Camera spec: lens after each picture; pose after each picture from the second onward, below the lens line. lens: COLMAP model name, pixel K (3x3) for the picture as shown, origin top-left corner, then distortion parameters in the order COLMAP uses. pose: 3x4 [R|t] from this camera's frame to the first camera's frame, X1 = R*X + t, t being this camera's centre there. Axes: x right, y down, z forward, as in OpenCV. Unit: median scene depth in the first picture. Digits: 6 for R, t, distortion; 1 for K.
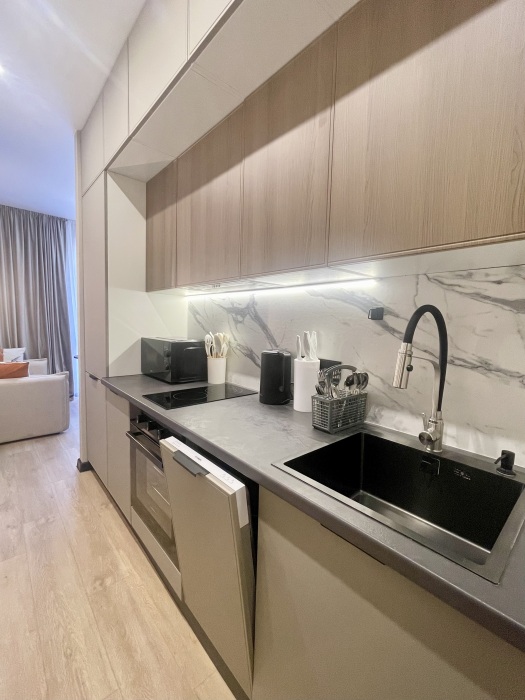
lens RADIAL K [[302.8, 0, 261.0], [0, 302.8, 346.5], [0, 0, 1]] dist [-0.022942, -0.000115]
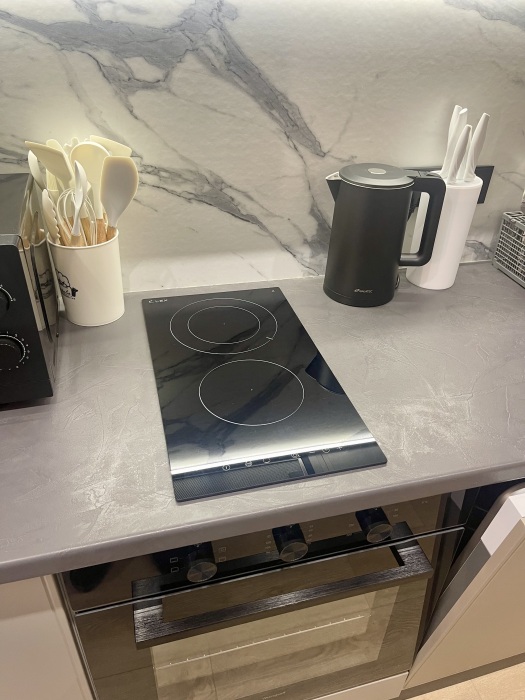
lens RADIAL K [[528.3, 0, 262.5], [0, 528.3, 350.0], [0, 0, 1]] dist [0.076527, -0.122150]
pose [[0.442784, -0.522801, 0.728437, -0.804492], [0.042104, 0.823646, 0.565539, -0.244113], [-0.895639, -0.219742, 0.386709, 1.052773]]
